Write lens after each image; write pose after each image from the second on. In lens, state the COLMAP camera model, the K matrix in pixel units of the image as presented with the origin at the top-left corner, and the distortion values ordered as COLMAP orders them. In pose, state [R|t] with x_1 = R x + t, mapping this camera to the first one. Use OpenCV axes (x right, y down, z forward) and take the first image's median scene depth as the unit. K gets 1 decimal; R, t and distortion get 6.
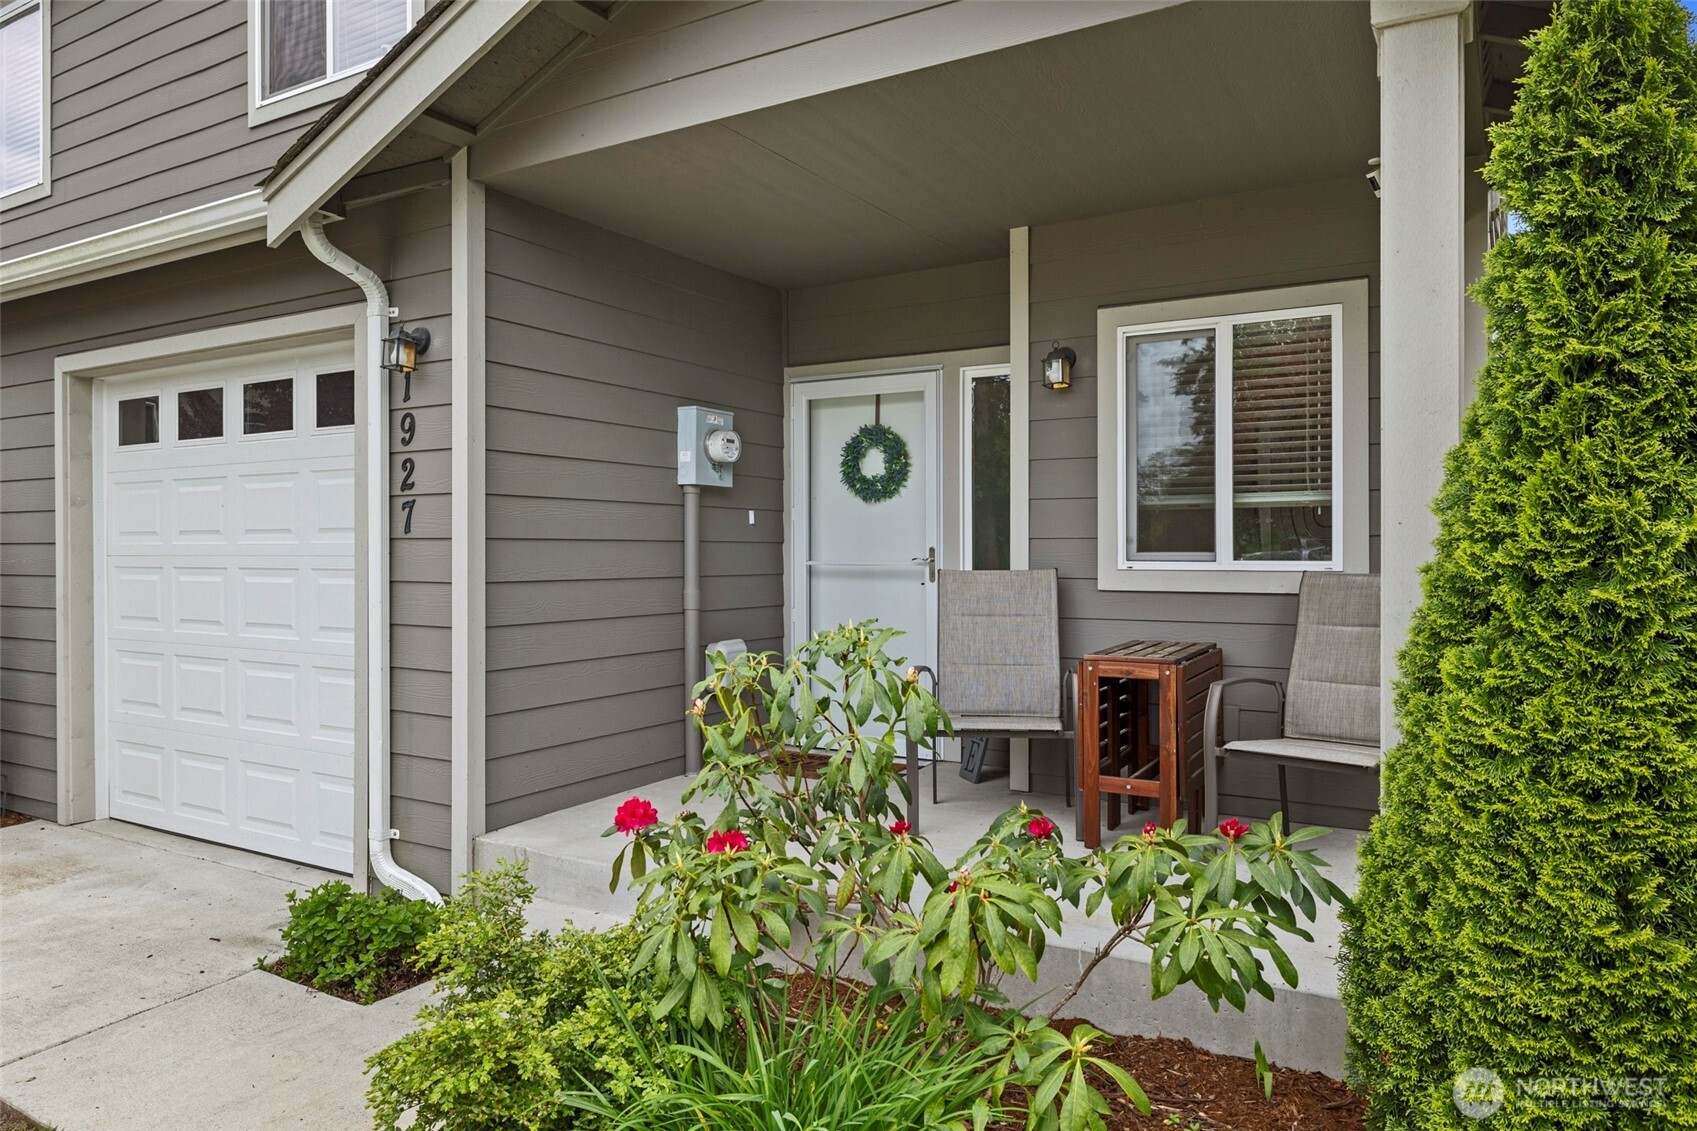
lens RADIAL K [[1106.7, 0, 854.9], [0, 1106.7, 558.7], [0, 0, 1]] dist [-0.012391, 0.000423]
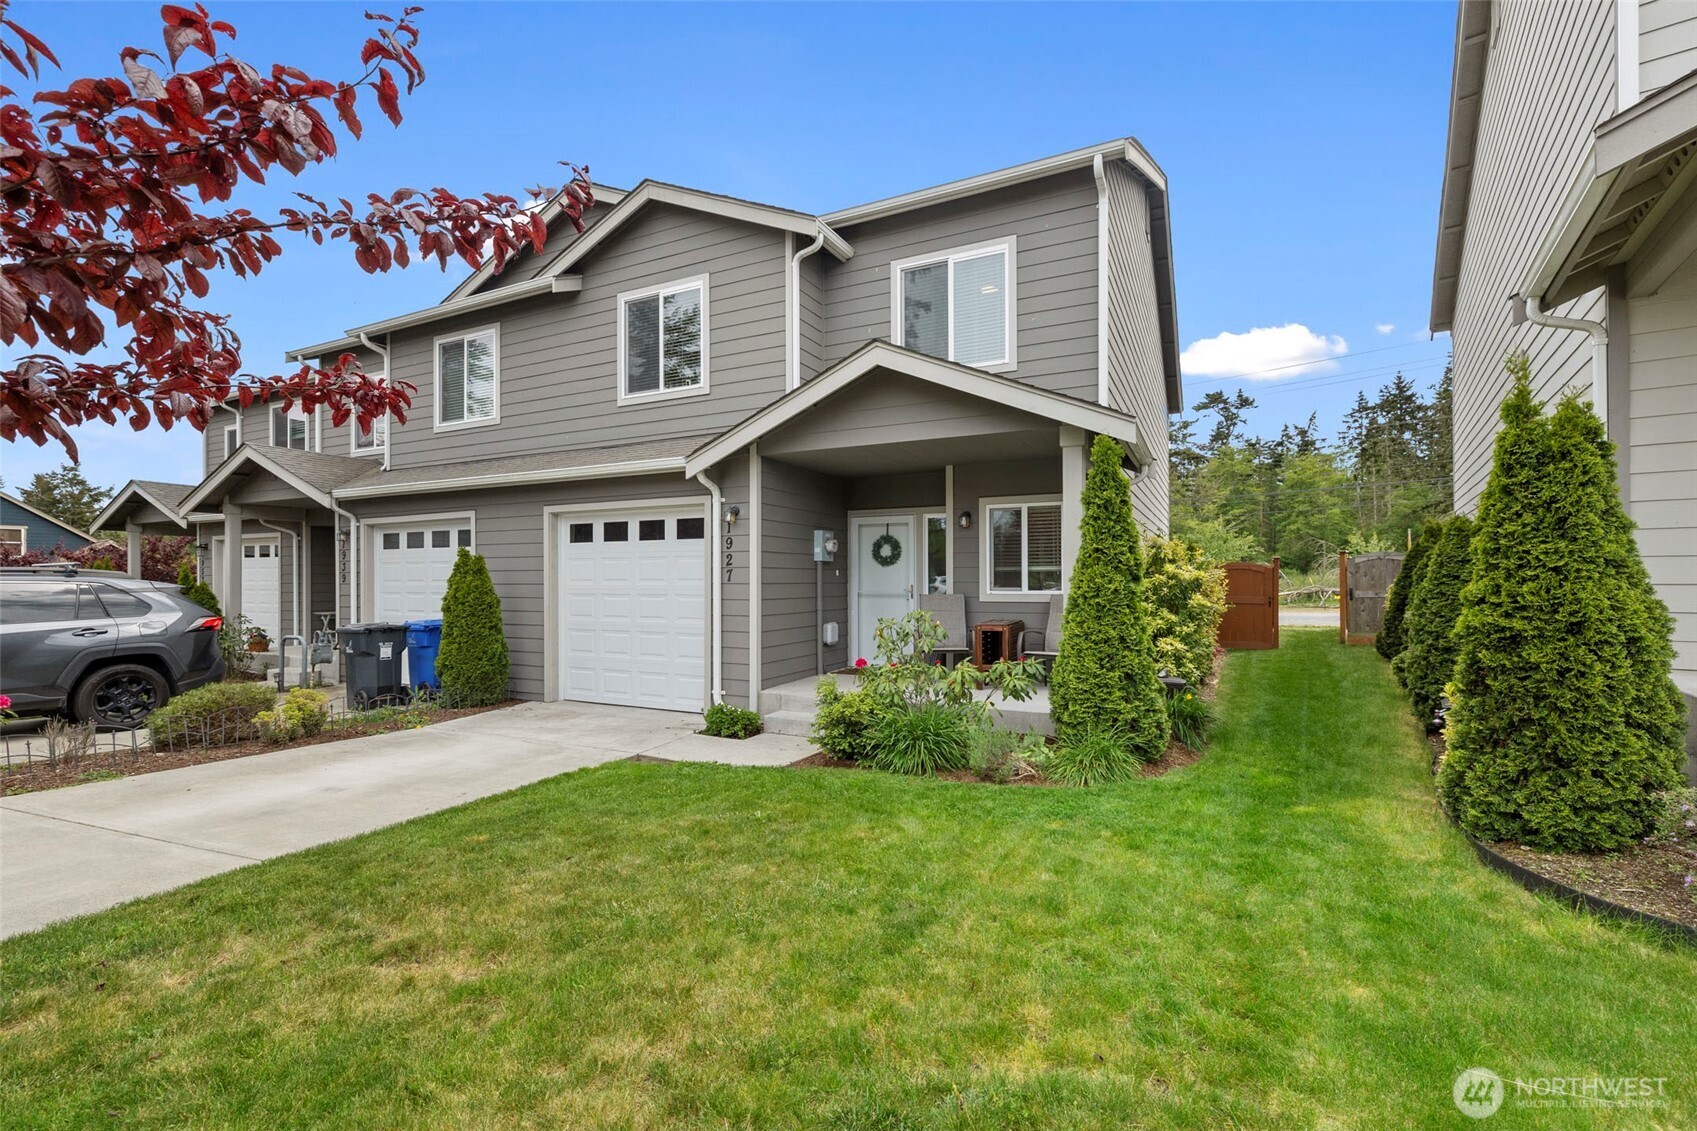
lens RADIAL K [[715.9, 0, 839.8], [0, 715.9, 576.5], [0, 0, 1]] dist [-0.000712, 0.000708]
pose [[0.998671, -0.002164, 0.051490, -0.198728], [0.002751, 0.999932, -0.011329, -0.012893], [-0.051462, 0.011456, 0.998609, -0.688031]]
